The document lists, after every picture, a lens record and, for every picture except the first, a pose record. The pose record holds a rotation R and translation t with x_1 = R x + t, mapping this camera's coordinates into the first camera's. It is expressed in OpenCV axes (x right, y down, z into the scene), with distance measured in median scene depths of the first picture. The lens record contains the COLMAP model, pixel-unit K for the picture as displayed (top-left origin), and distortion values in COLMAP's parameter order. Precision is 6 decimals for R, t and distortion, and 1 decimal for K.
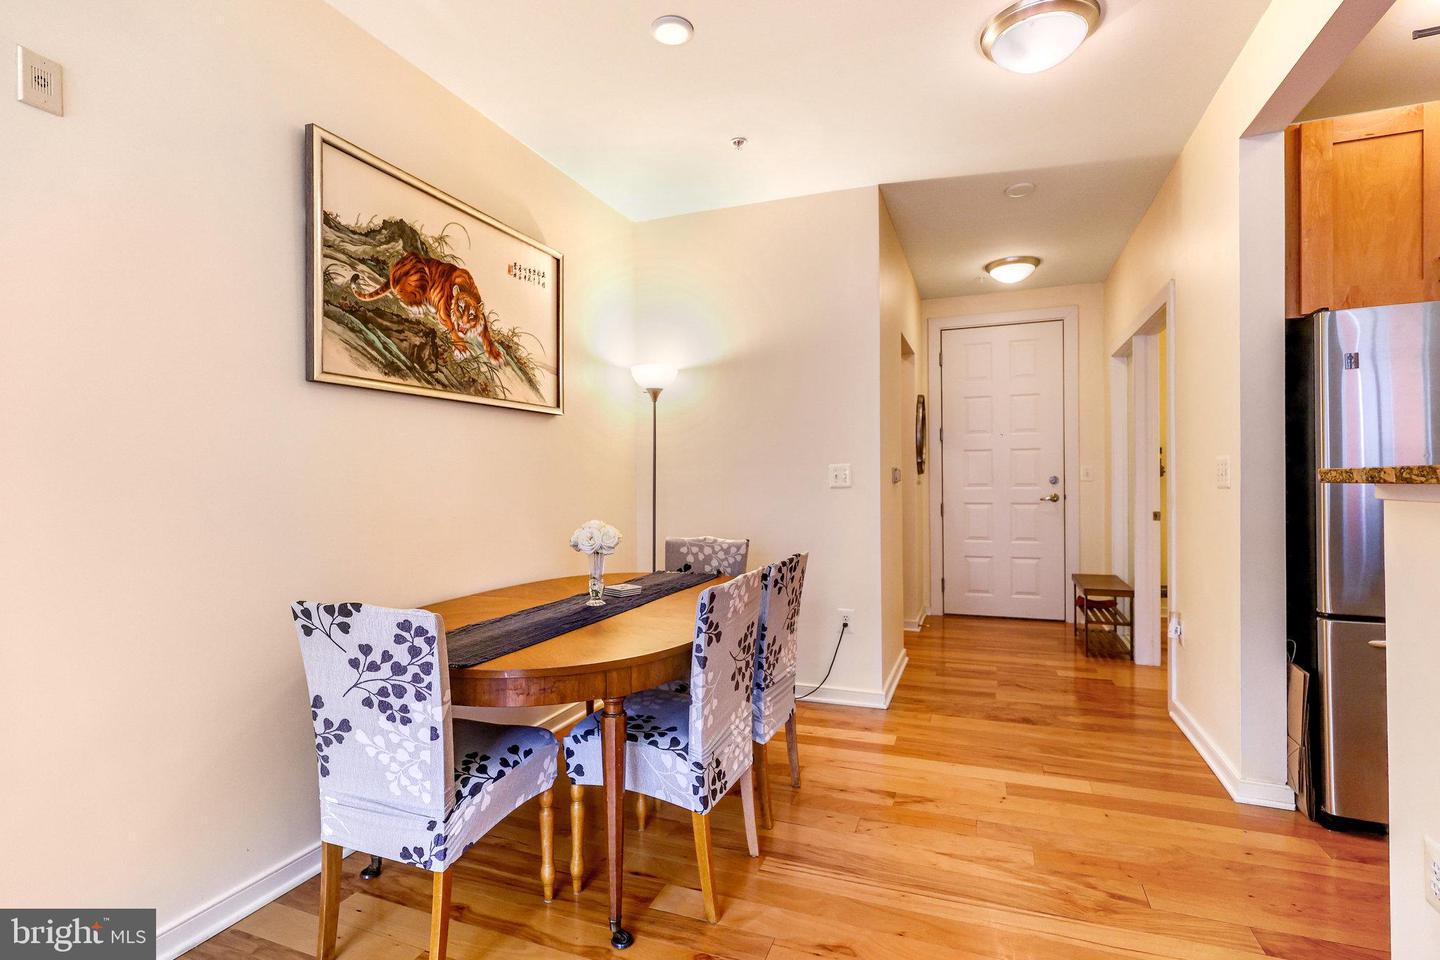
lens RADIAL K [[659.9, 0, 717.9], [0, 659.9, 485.6], [0, 0, 1]] dist [-0.002341, 0.000580]
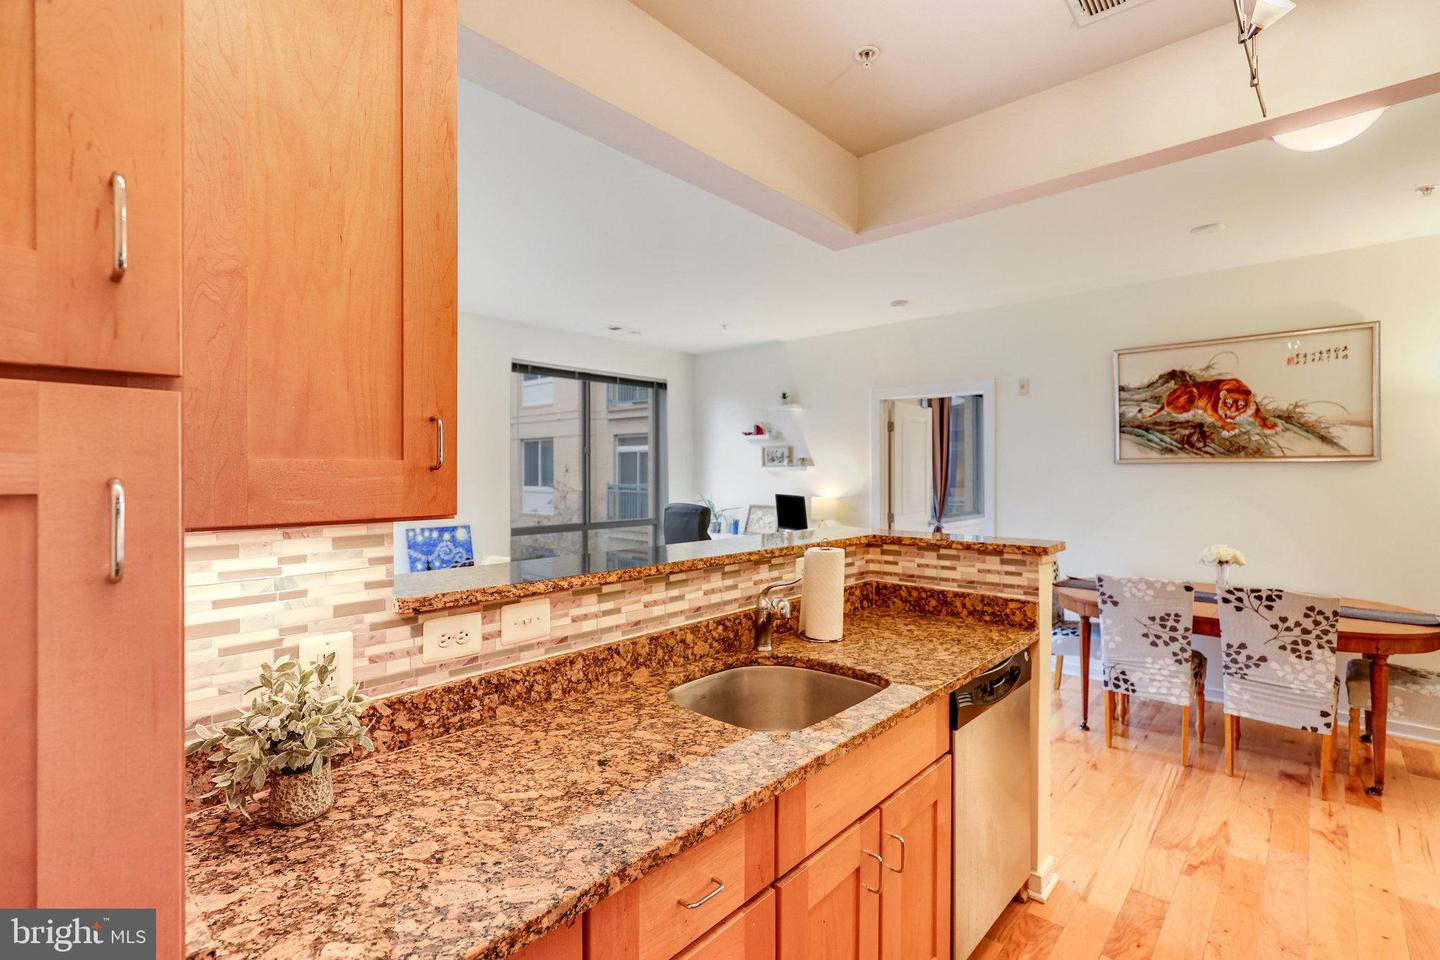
lens RADIAL K [[659.9, 0, 721.6], [0, 659.9, 472.5], [0, 0, 1]] dist [-0.002341, 0.000580]
pose [[-0.337333, 0.011466, -0.941316, 1.600618], [-0.005317, 0.999887, 0.014085, -0.126670], [0.941371, 0.009756, -0.337233, 0.410946]]
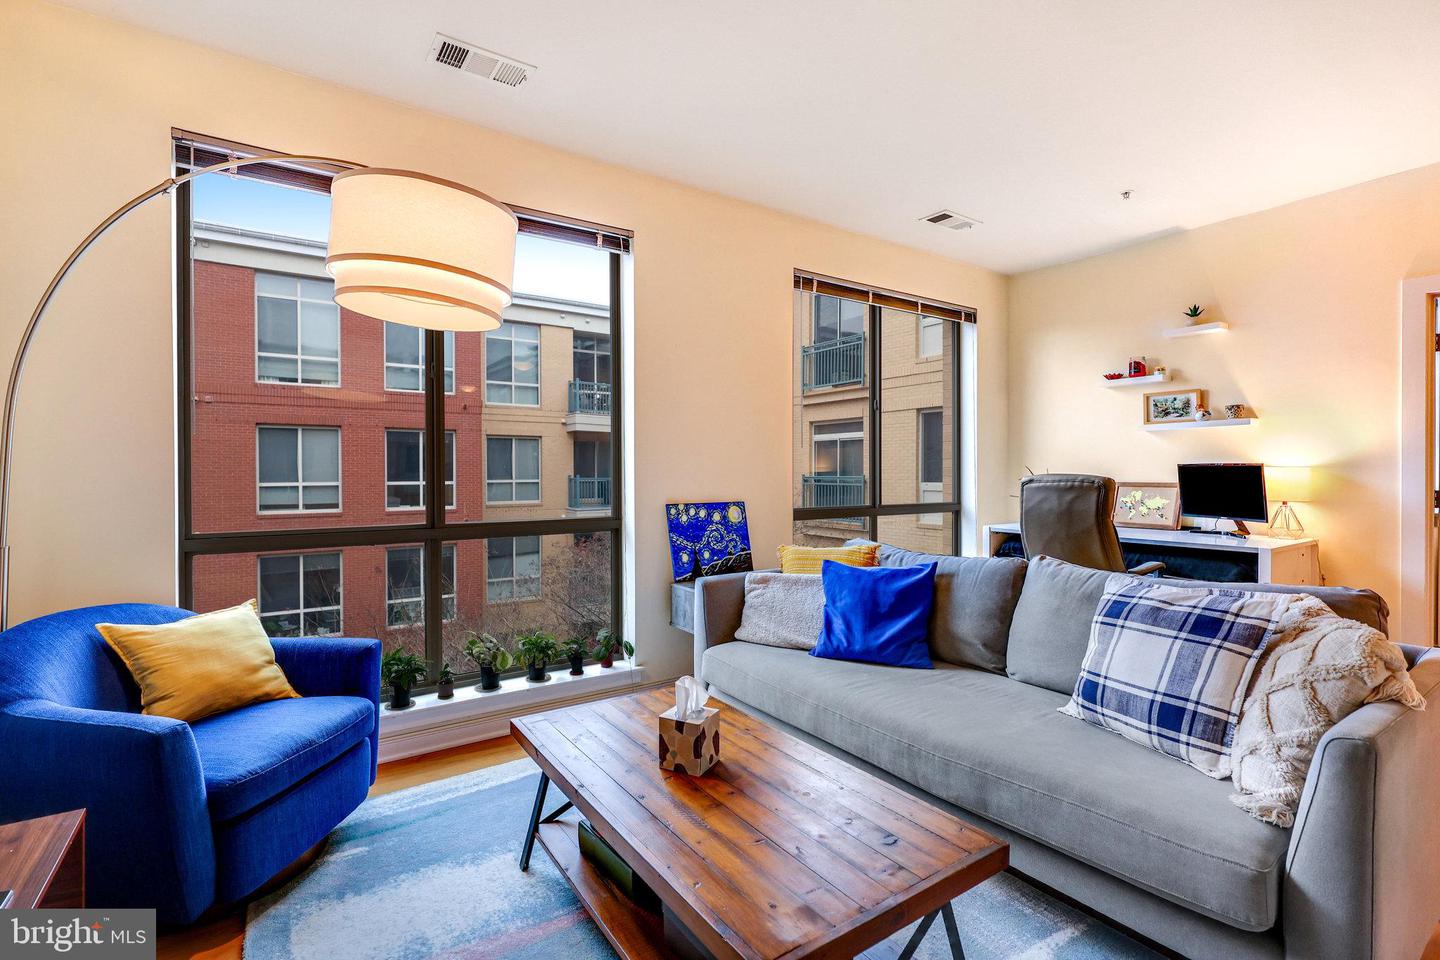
lens RADIAL K [[659.9, 0, 716.2], [0, 659.9, 481.9], [0, 0, 1]] dist [-0.002341, 0.000580]
pose [[-0.555828, 0.021533, -0.831018, 1.143615], [-0.000204, 0.999661, 0.026040, -0.004886], [0.831297, 0.014644, -0.555635, -0.302412]]
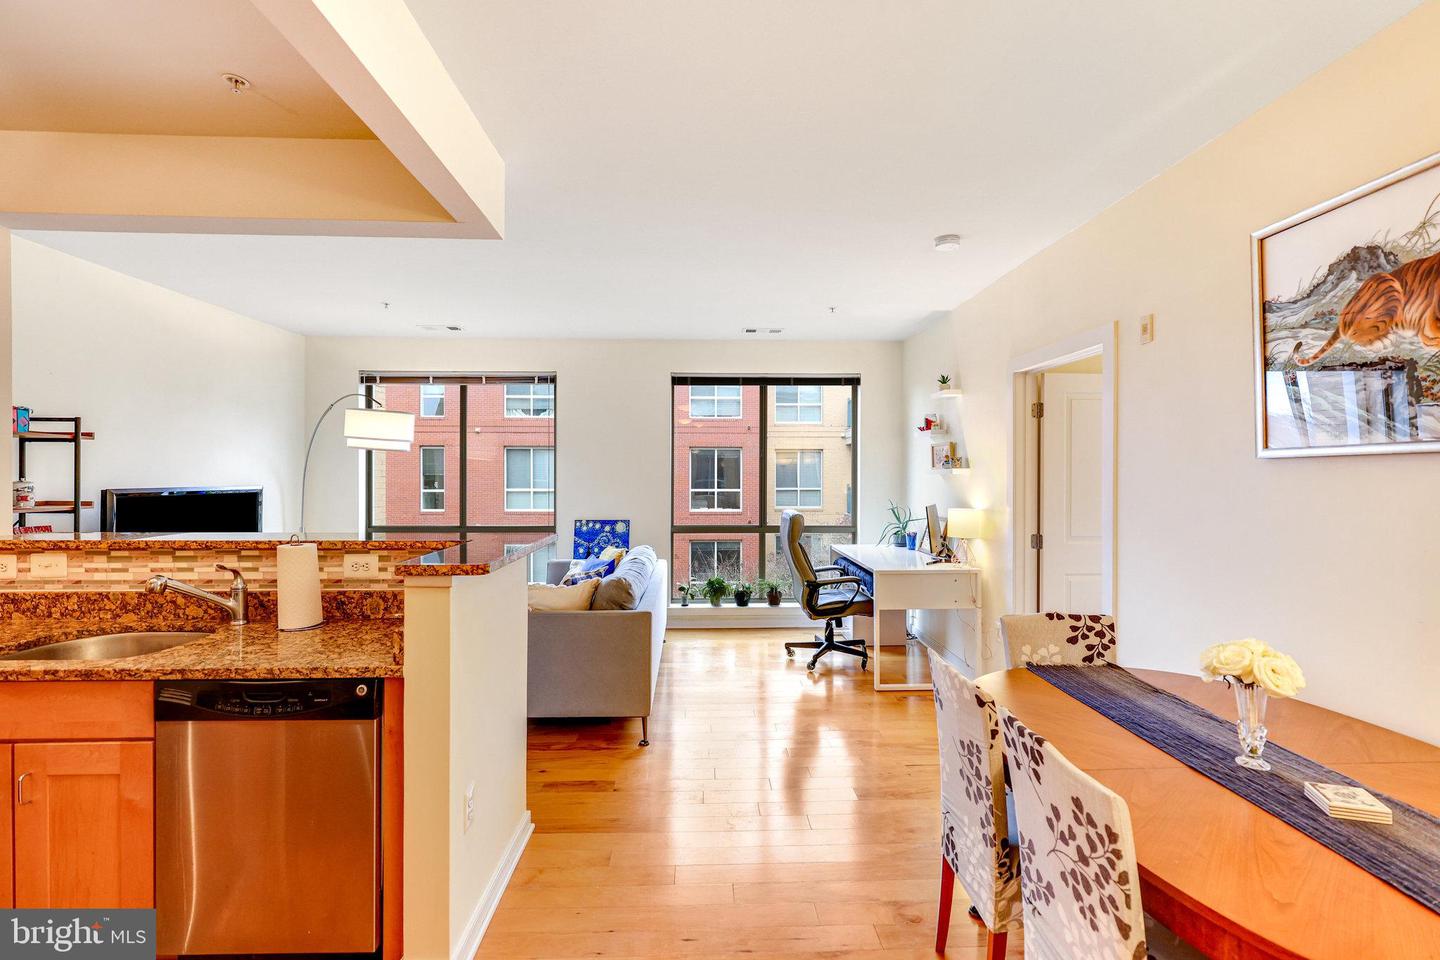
lens RADIAL K [[659.9, 0, 724.9], [0, 659.9, 478.8], [0, 0, 1]] dist [-0.002341, 0.000580]
pose [[-0.909694, 0.009784, -0.415164, 0.558744], [0.002767, 0.999843, 0.017499, -0.121248], [0.415270, 0.014770, -0.909578, 1.353857]]
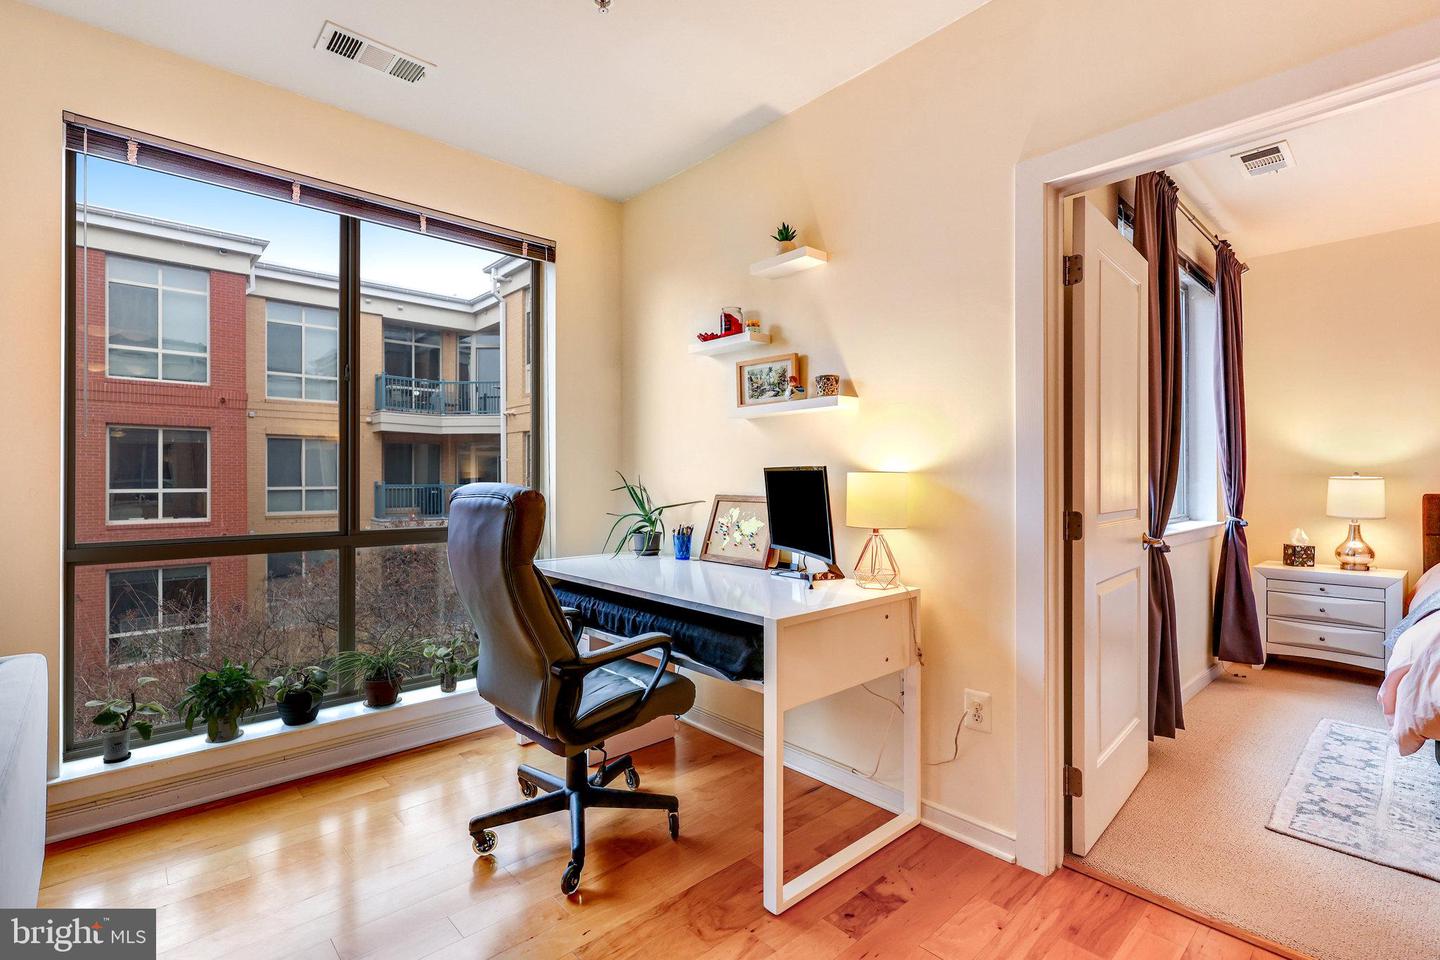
lens RADIAL K [[659.9, 0, 715.4], [0, 659.9, 479.2], [0, 0, 1]] dist [-0.002341, 0.000580]
pose [[-0.430713, 0.008109, -0.902452, 0.119807], [-0.004778, 0.999925, 0.011266, 0.000625], [0.902476, 0.009164, -0.430642, 0.137199]]
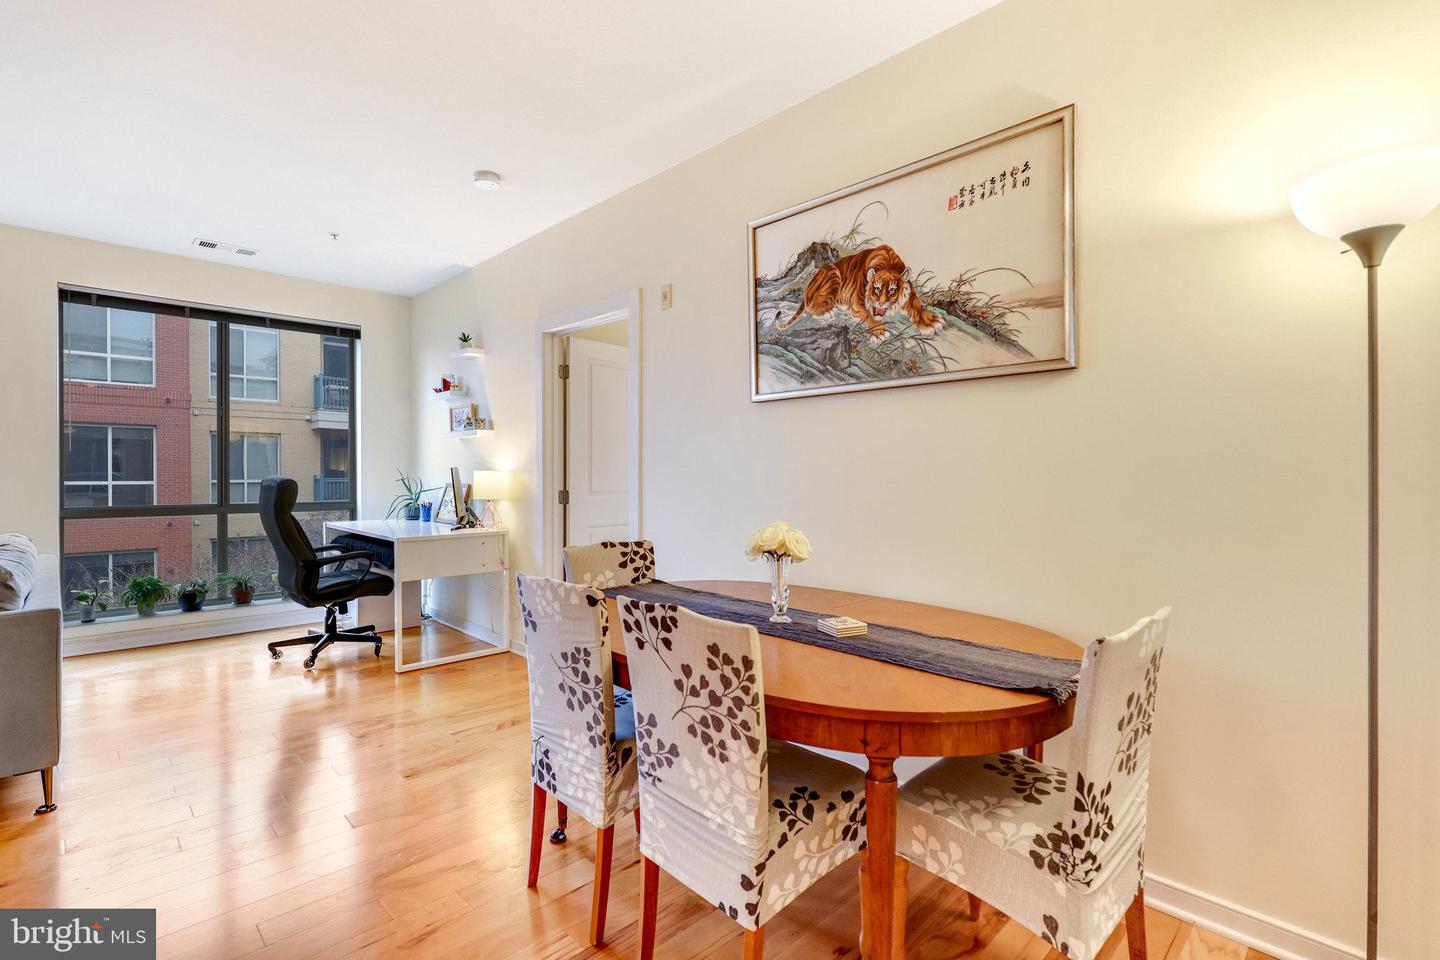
lens RADIAL K [[659.9, 0, 715.7], [0, 659.9, 484.6], [0, 0, 1]] dist [-0.002341, 0.000580]
pose [[-0.391982, 0.025316, -0.919624, 0.606377], [-0.005499, 0.999539, 0.029859, -0.019206], [0.919956, 0.016762, -0.391662, 1.227545]]
